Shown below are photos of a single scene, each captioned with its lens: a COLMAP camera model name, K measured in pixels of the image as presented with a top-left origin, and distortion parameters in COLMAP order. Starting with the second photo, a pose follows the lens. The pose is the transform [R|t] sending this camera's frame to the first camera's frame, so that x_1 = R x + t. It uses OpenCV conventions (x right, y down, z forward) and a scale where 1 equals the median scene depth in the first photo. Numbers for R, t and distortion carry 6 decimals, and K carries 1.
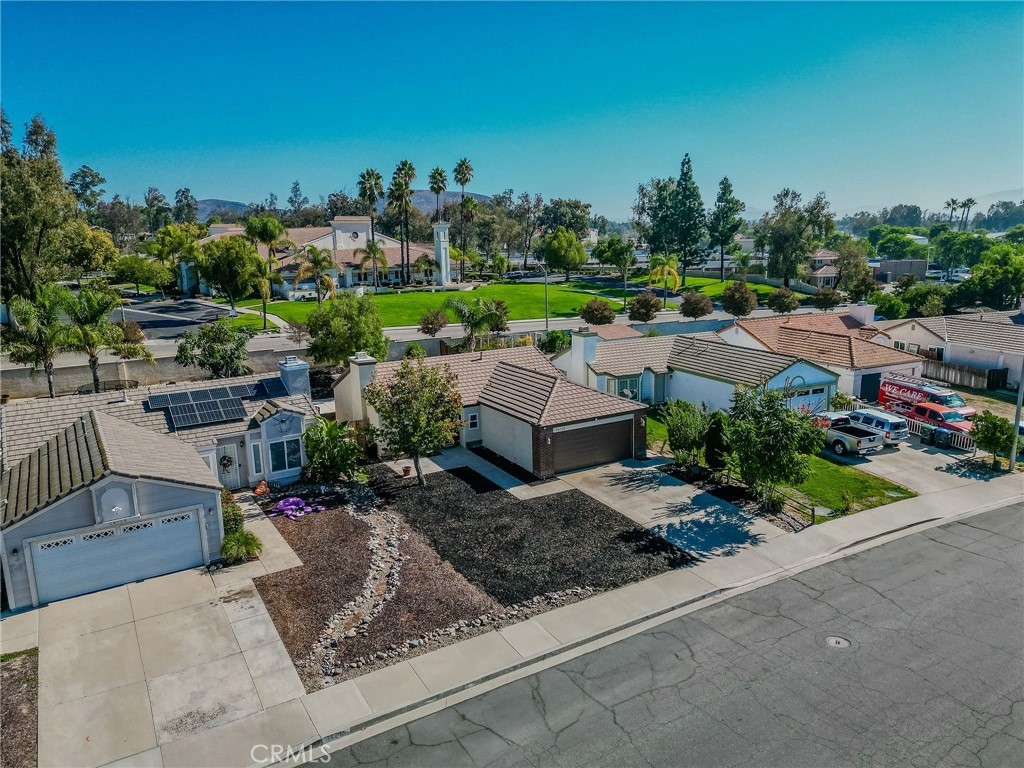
lens RADIAL K [[715.9, 0, 512.0], [0, 715.9, 384.0], [0, 0, 1]] dist [0.078290, -0.074537]
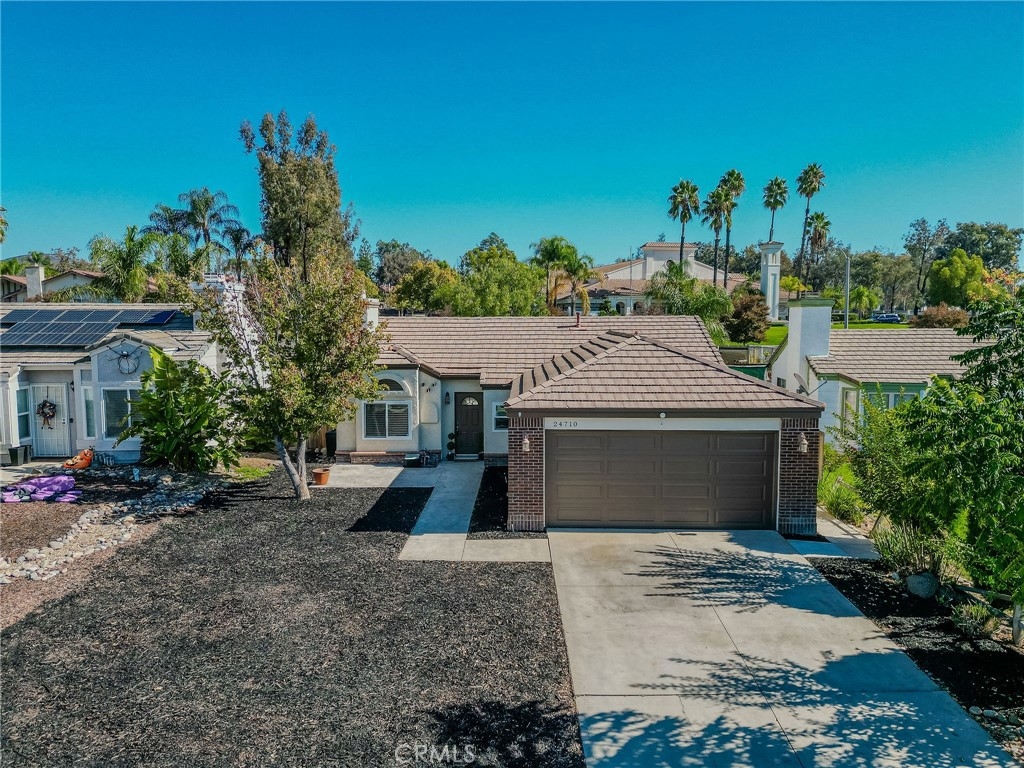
lens RADIAL K [[731.4, 0, 512.0], [0, 731.4, 384.0], [0, 0, 1]] dist [0.083282, -0.083701]
pose [[0.859338, 0.071555, -0.506377, 0.270170], [-0.123754, 0.989831, -0.070145, 0.075447], [0.496208, 0.122944, 0.859454, 0.600428]]
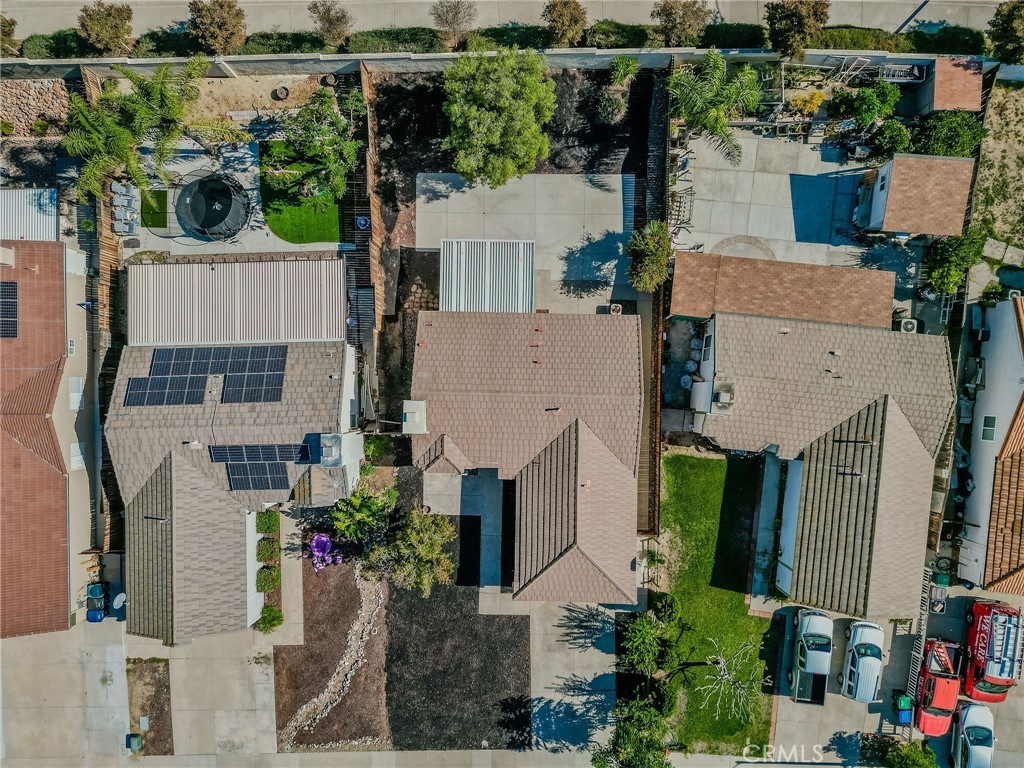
lens RADIAL K [[715.9, 0, 512.0], [0, 715.9, 384.0], [0, 0, 1]] dist [0.078290, -0.074537]
pose [[0.858238, 0.513171, -0.009146, -0.127270], [-0.094193, 0.174998, 0.980053, -1.118207], [0.504535, -0.840257, 0.198527, 1.047784]]
